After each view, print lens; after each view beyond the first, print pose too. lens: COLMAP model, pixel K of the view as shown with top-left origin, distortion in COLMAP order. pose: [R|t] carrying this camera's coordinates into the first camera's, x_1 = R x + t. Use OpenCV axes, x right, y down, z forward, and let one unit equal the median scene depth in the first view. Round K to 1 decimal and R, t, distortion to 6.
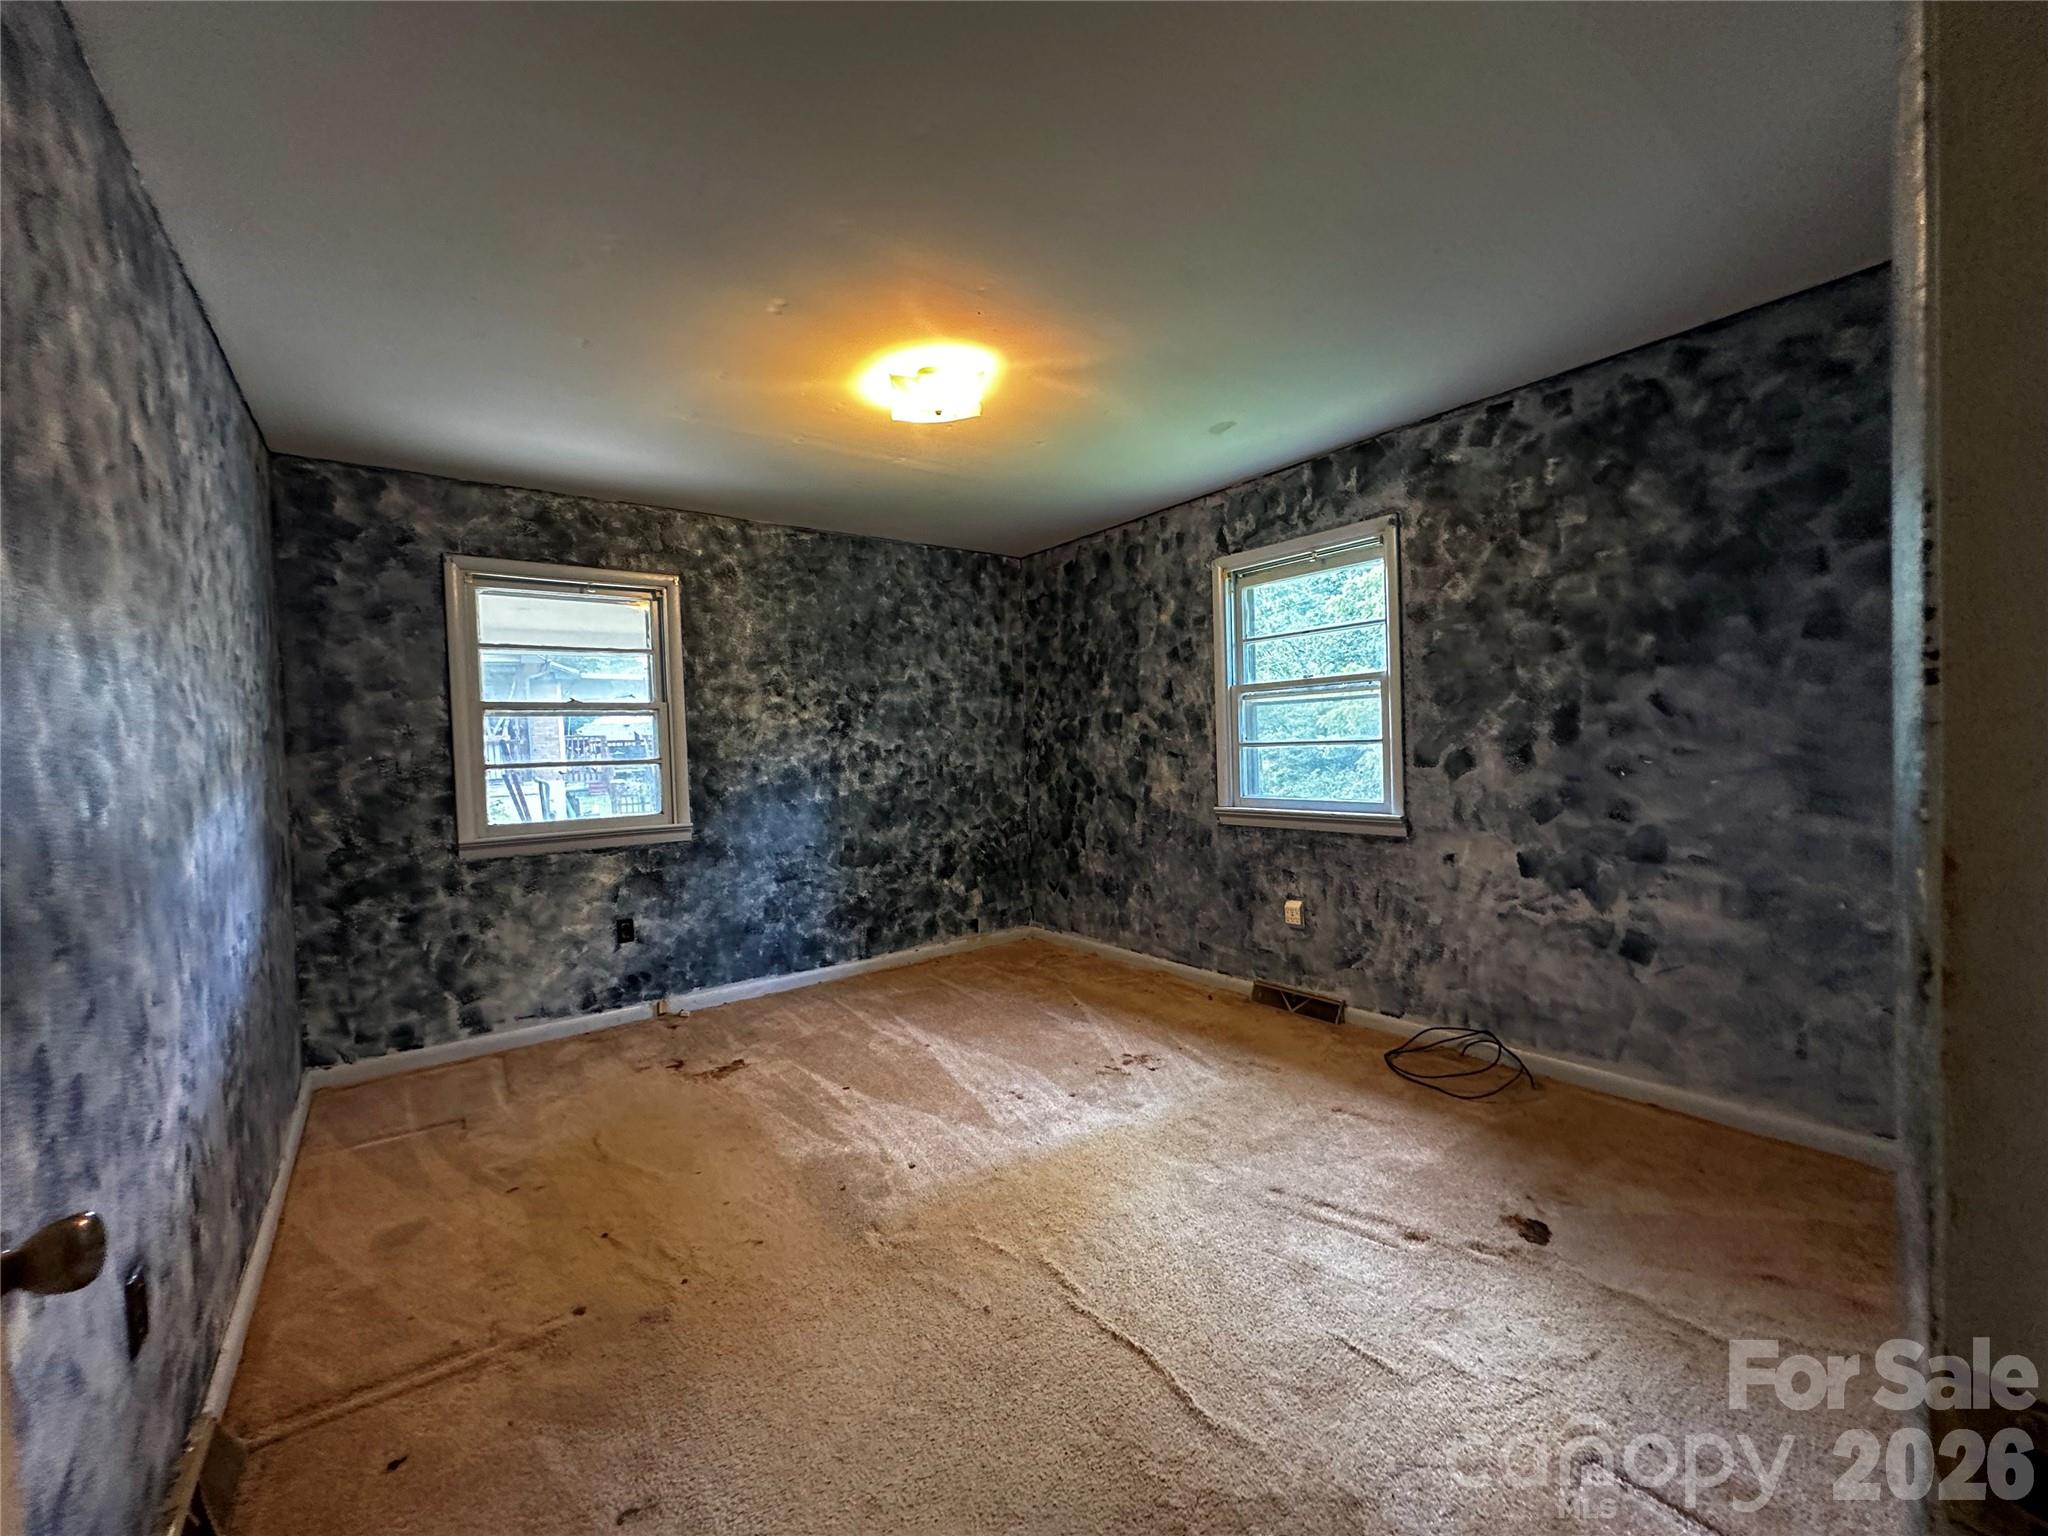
lens RADIAL K [[819.4, 0, 1027.9], [0, 819.4, 766.2], [0, 0, 1]] dist [-0.002019, -0.000304]
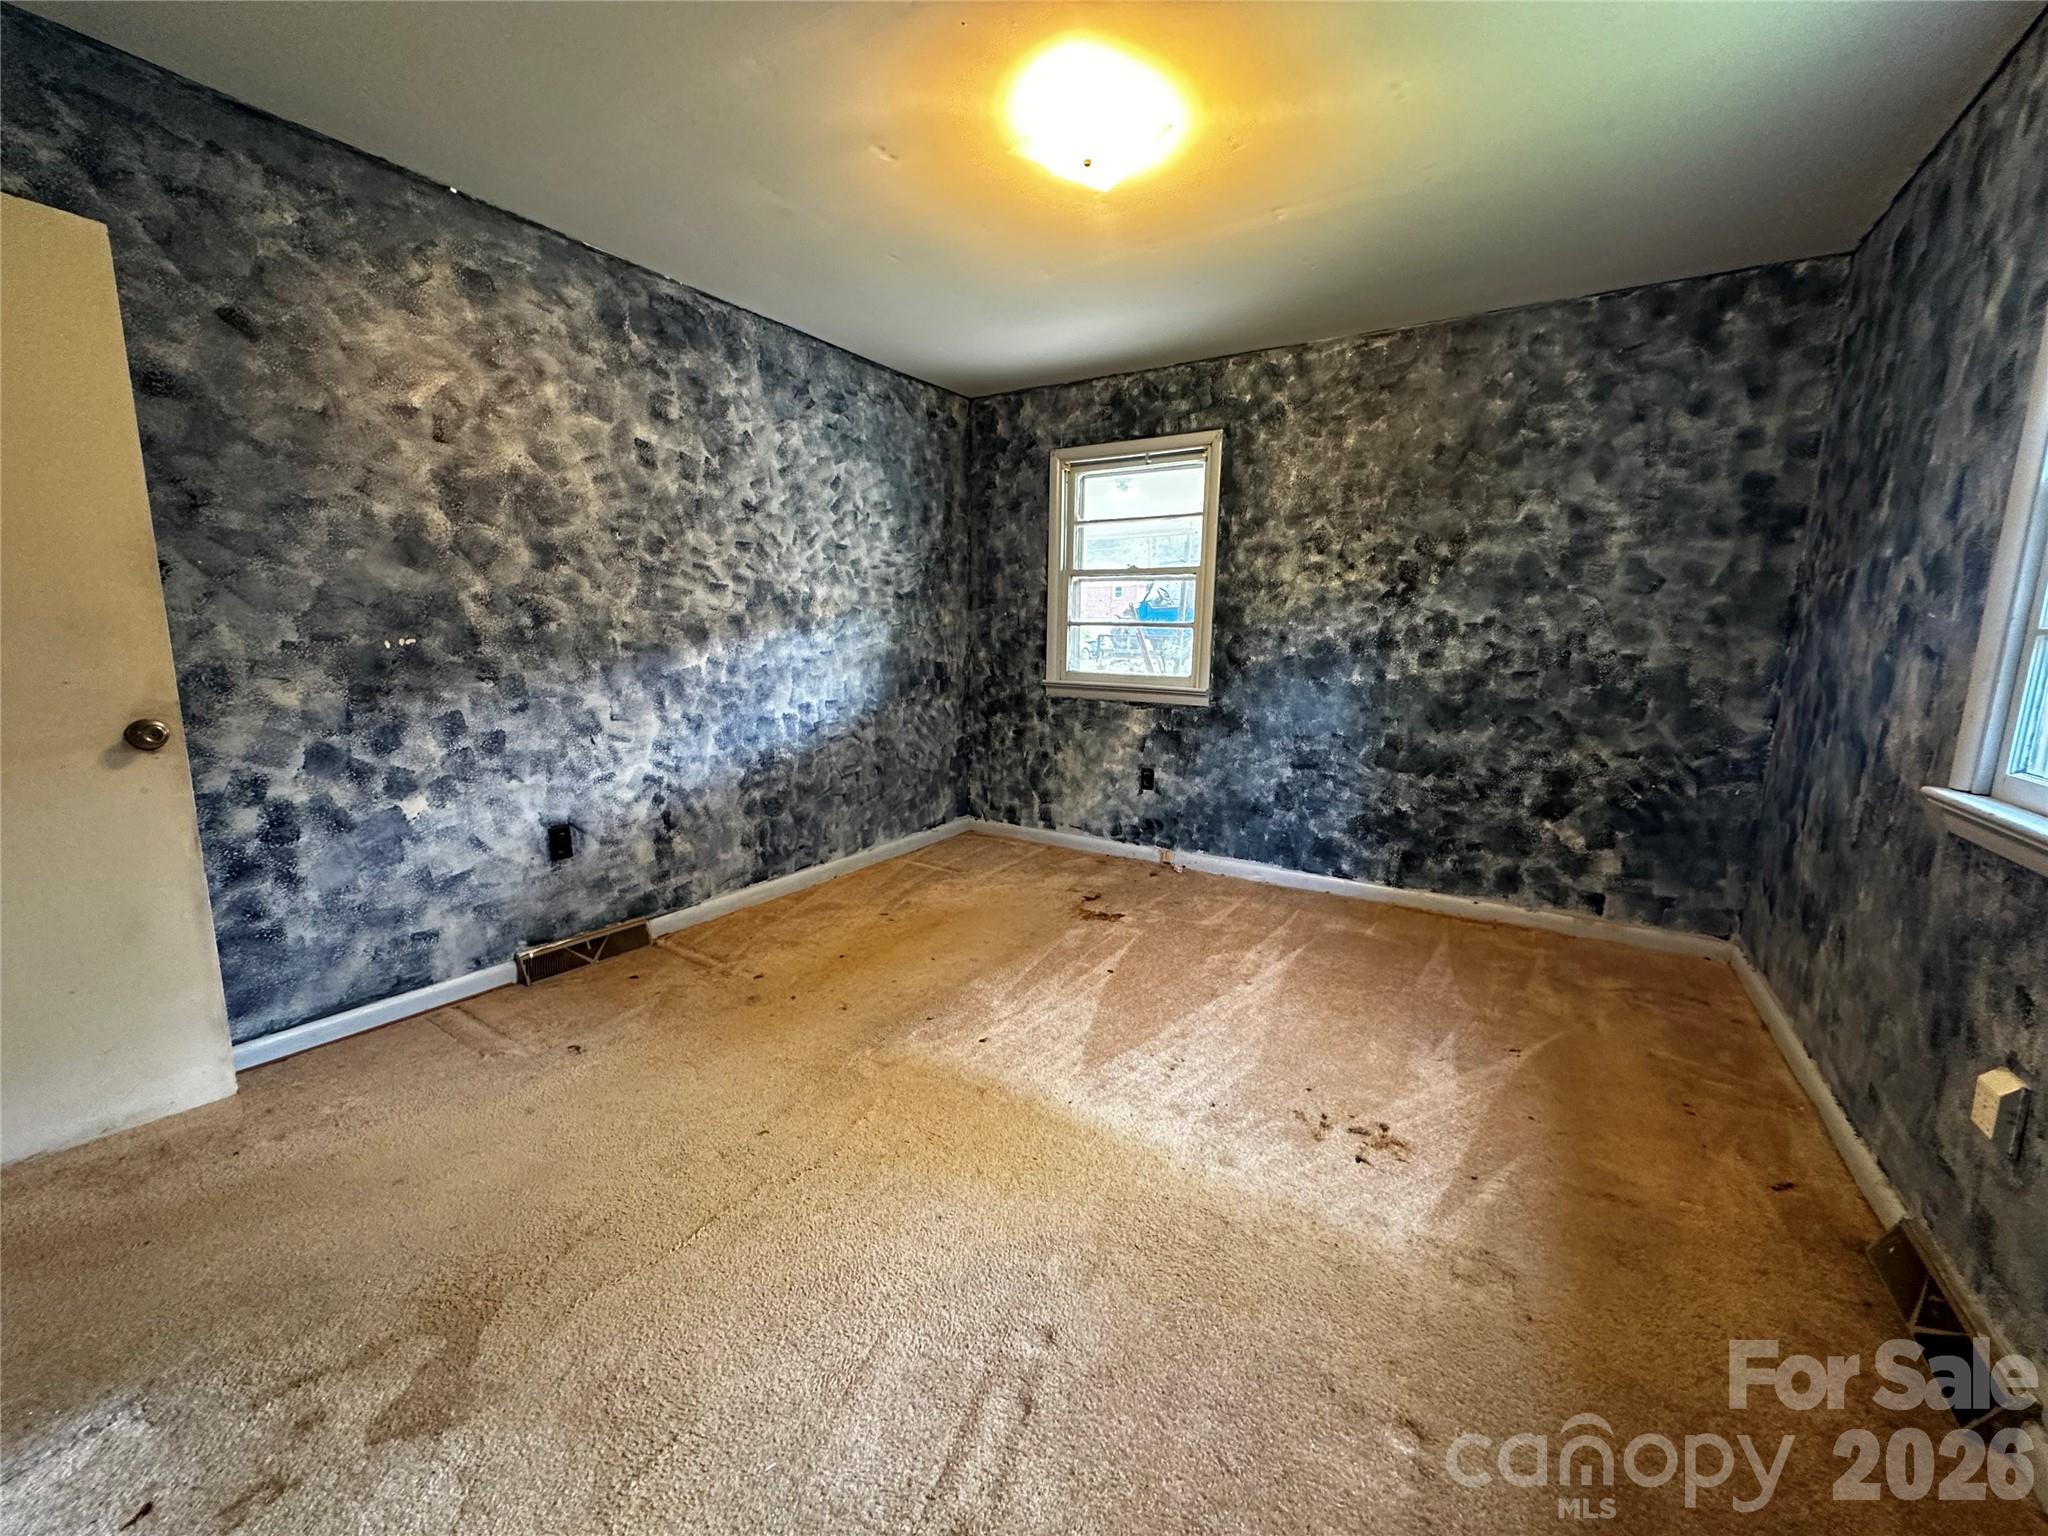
lens RADIAL K [[819.4, 0, 1025.1], [0, 819.4, 767.2], [0, 0, 1]] dist [-0.002019, -0.000304]
pose [[0.346358, 0.192441, -0.918152, 0.445058], [-0.050009, 0.981129, 0.186775, -0.012543], [0.936769, -0.018775, 0.349445, 0.440154]]
